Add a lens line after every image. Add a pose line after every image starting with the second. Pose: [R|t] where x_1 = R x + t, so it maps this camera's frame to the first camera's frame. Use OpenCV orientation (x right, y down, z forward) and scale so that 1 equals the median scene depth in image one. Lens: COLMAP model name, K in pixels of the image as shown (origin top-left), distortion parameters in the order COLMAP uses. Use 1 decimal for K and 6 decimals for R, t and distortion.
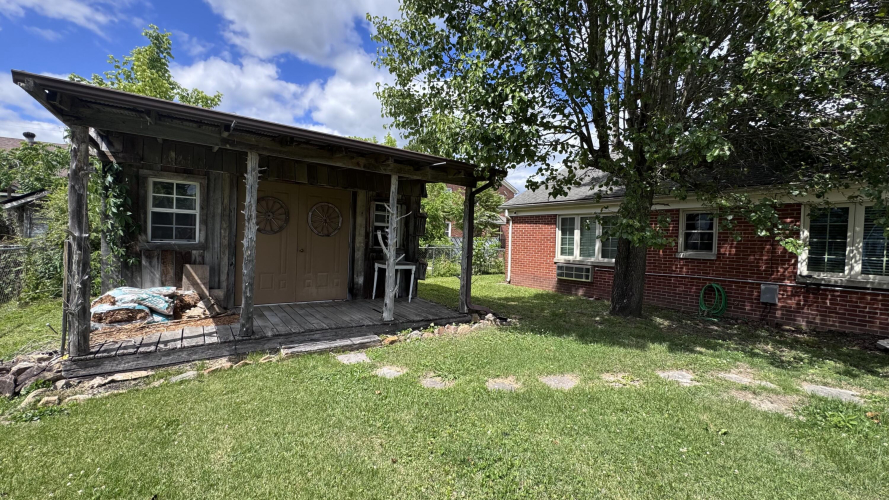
lens RADIAL K [[363.6, 0, 444.1], [0, 363.6, 249.3], [0, 0, 1]] dist [-0.001580, 0.000232]
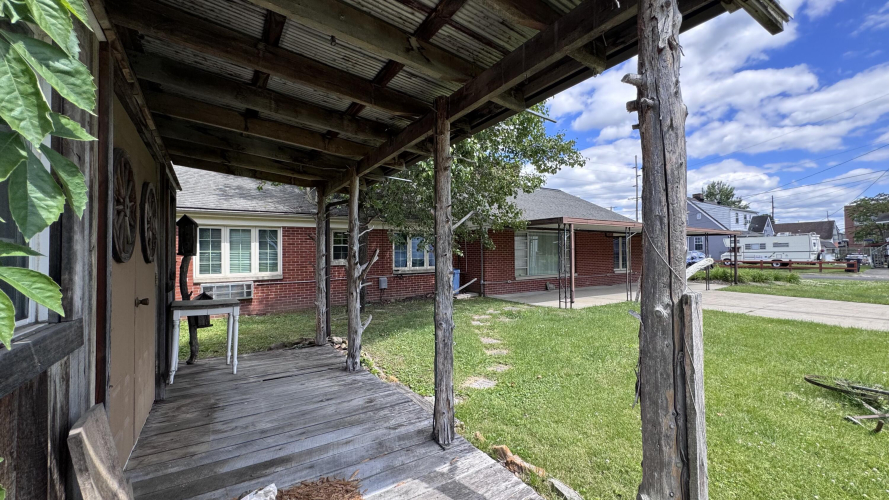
lens RADIAL K [[363.6, 0, 442.4], [0, 363.6, 250.4], [0, 0, 1]] dist [-0.001580, 0.000232]
pose [[0.015608, -0.010665, 0.999821, -0.898643], [0.035089, 0.999333, 0.010112, -0.046735], [-0.999262, 0.034925, 0.015972, 0.831865]]
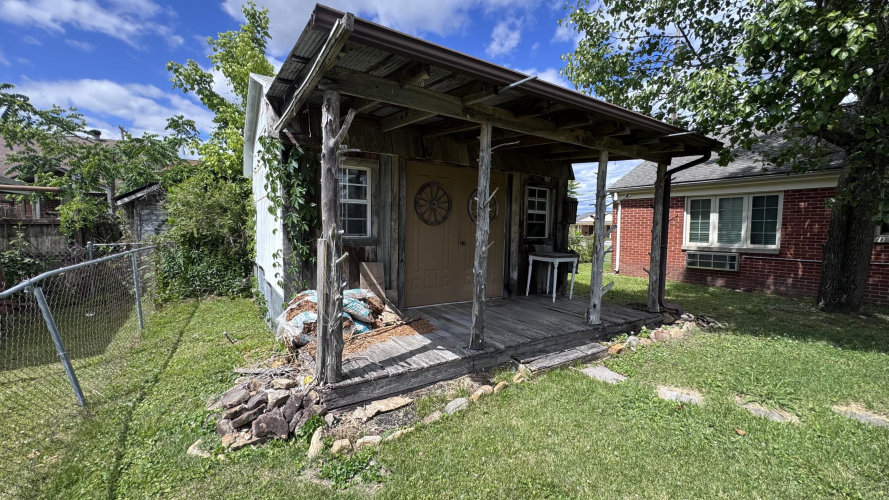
lens RADIAL K [[363.6, 0, 442.6], [0, 363.6, 247.9], [0, 0, 1]] dist [-0.001580, 0.000232]
pose [[0.998122, -0.019252, -0.058157, -0.439364], [0.020922, 0.999382, 0.028249, -0.012658], [0.057577, -0.029413, 0.997908, 0.133388]]
